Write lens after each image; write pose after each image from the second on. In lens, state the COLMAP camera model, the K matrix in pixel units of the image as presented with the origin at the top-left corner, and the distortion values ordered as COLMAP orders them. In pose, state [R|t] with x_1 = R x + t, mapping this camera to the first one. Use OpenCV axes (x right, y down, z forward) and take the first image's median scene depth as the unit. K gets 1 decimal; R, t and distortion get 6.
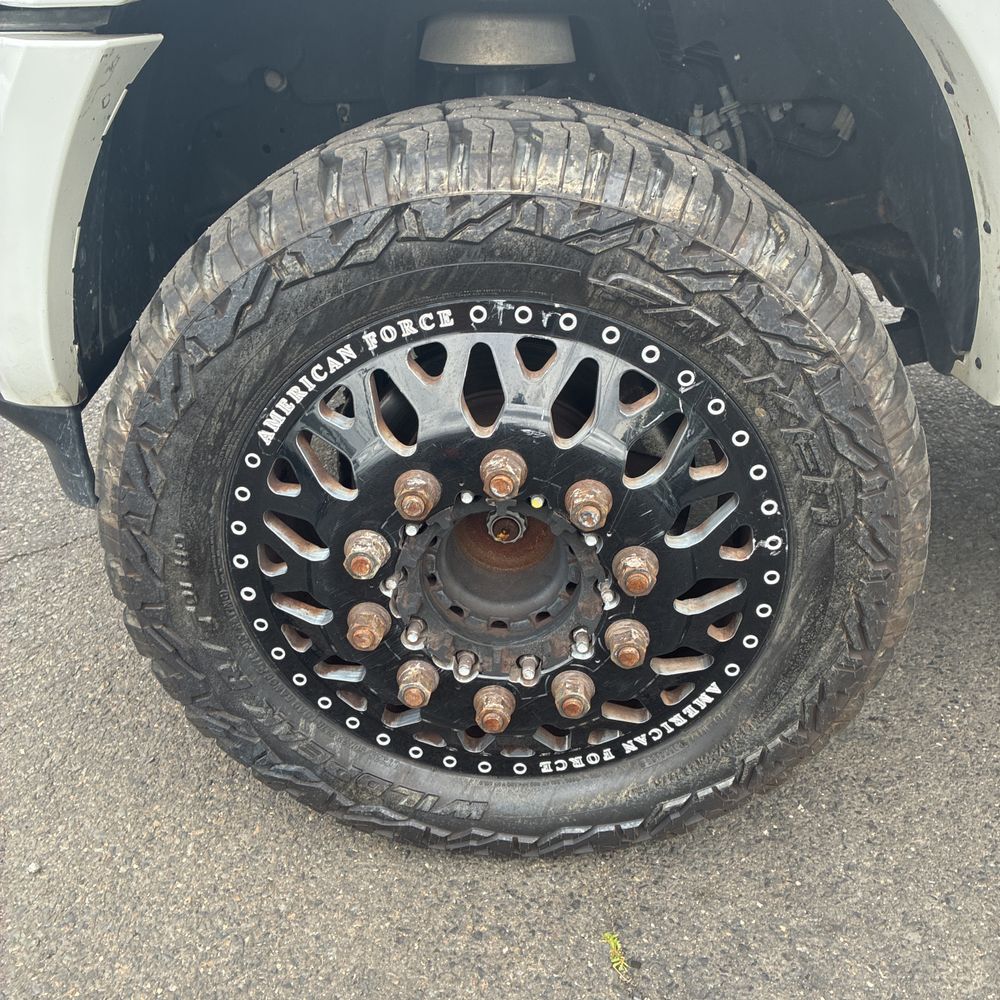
lens RADIAL K [[1016.4, 0, 493.1], [0, 1016.4, 504.5], [0, 0, 1]] dist [0.023623, 0.000000]
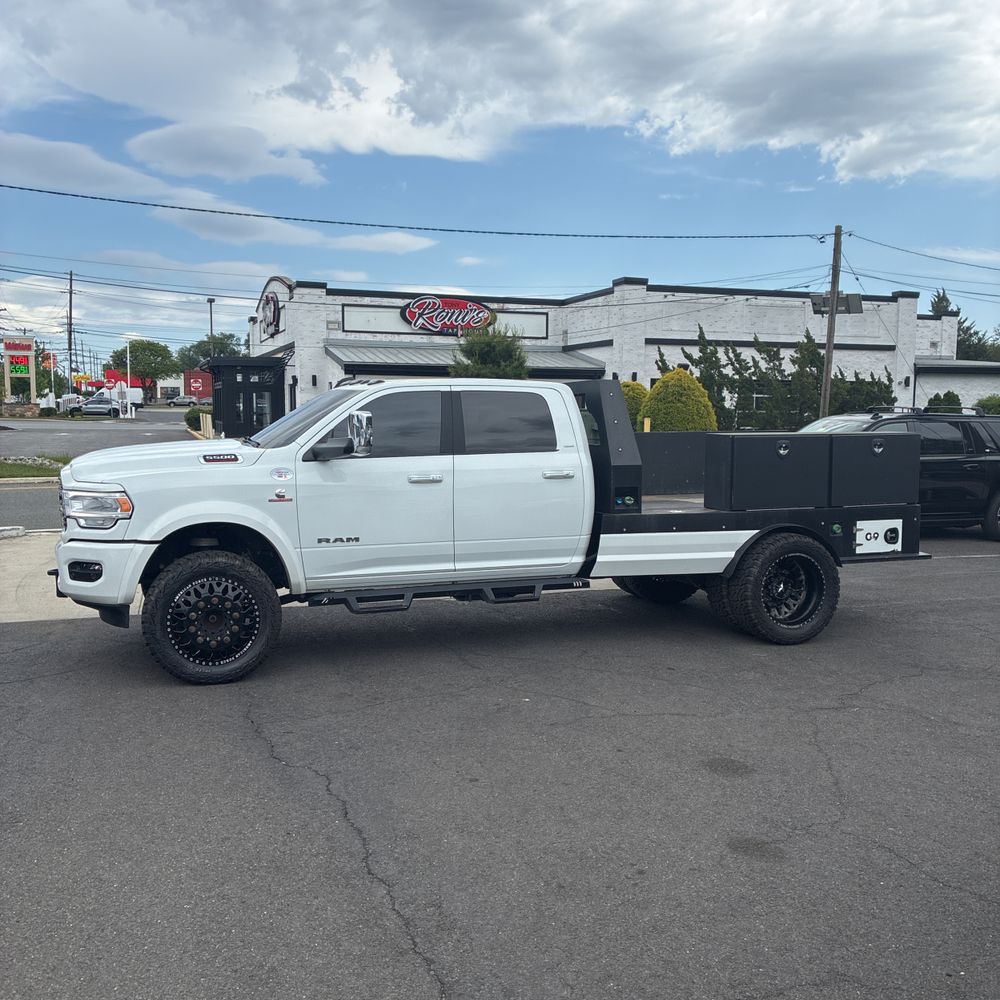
lens RADIAL K [[1016.4, 0, 502.1], [0, 1016.4, 495.3], [0, 0, 1]] dist [0.023623, 0.000000]
pose [[0.921373, -0.005820, 0.388636, -0.872482], [0.171016, 0.903971, -0.391905, 2.350563], [-0.349035, 0.427554, 0.833890, -5.717432]]
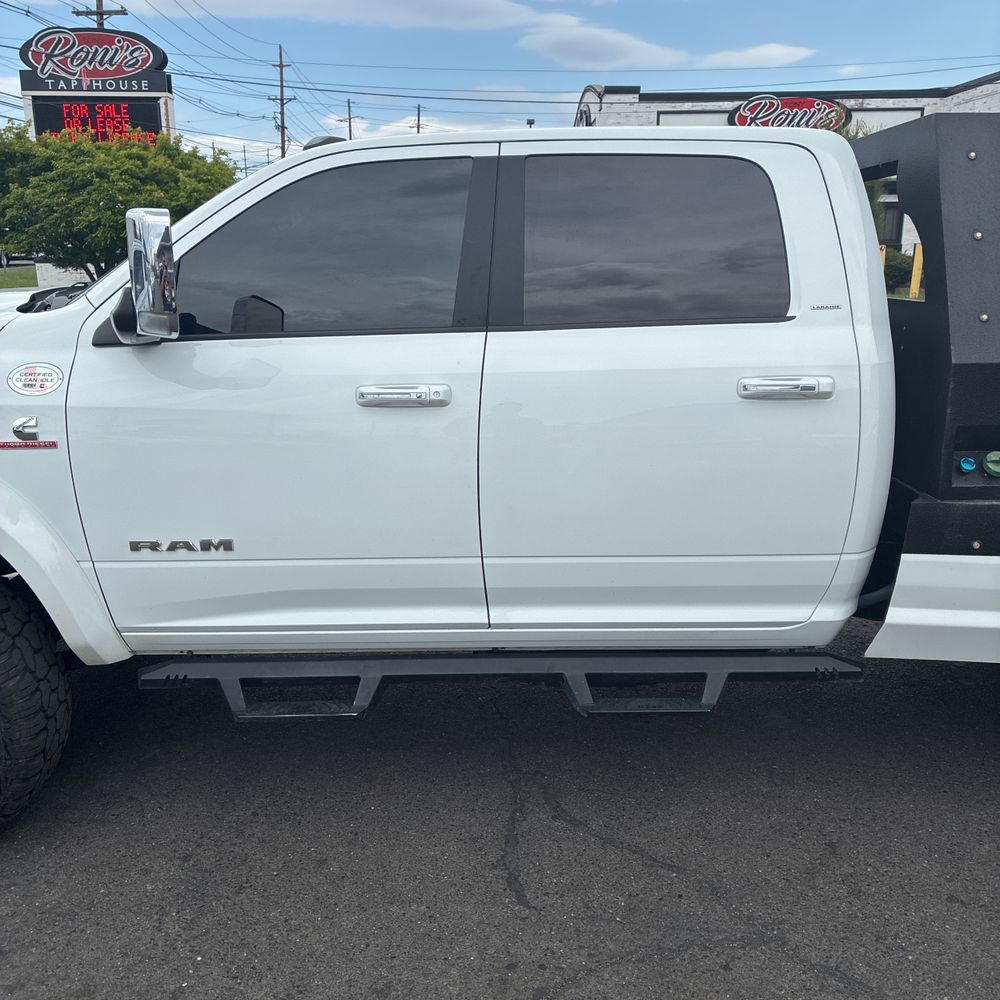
lens RADIAL K [[1016.4, 0, 491.5], [0, 1016.4, 494.9], [0, 0, 1]] dist [0.023623, 0.000000]
pose [[0.998538, 0.002826, 0.053980, 1.618131], [0.012239, 0.960878, -0.276702, 0.257086], [-0.052650, 0.276958, 0.959438, -1.979028]]
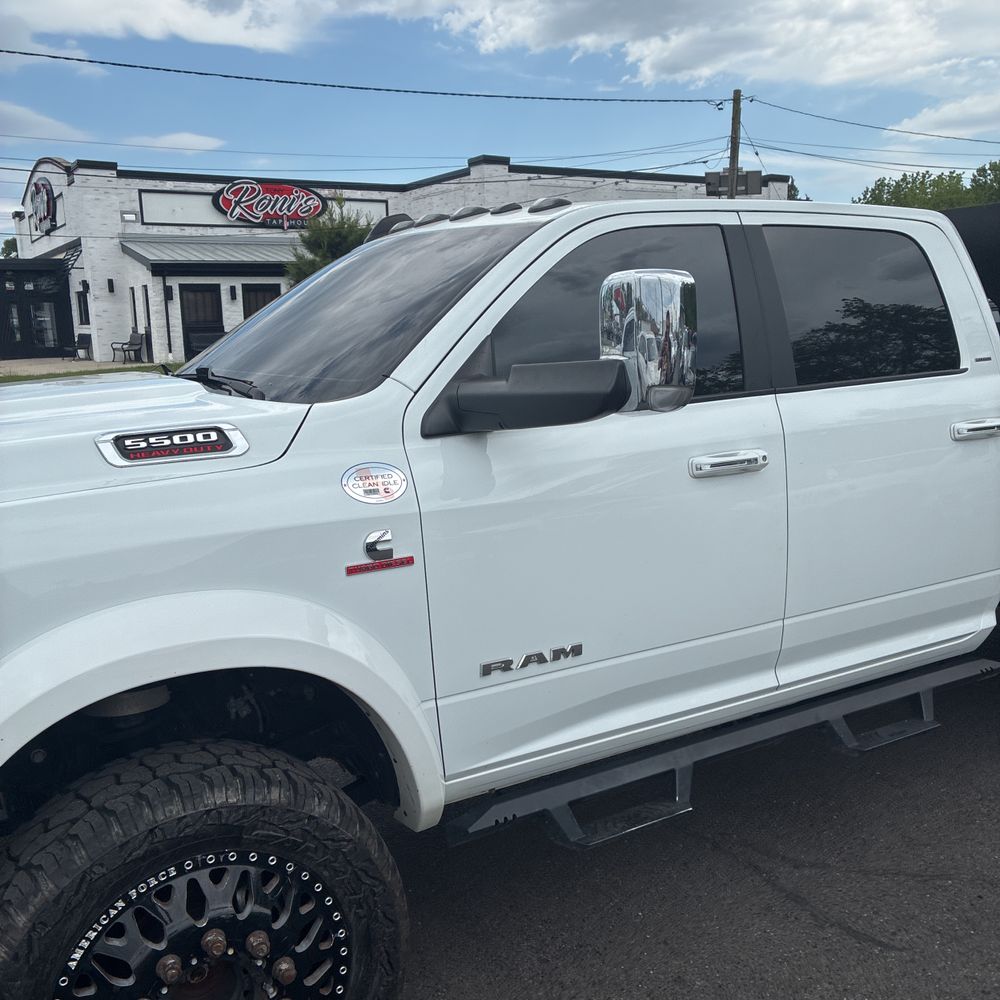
lens RADIAL K [[1016.4, 0, 481.5], [0, 1016.4, 514.1], [0, 0, 1]] dist [0.023623, 0.000000]
pose [[0.836411, -0.099556, 0.538985, -0.549245], [0.274939, 0.926906, -0.255448, -0.152509], [-0.474157, 0.361847, 0.802646, -1.165289]]
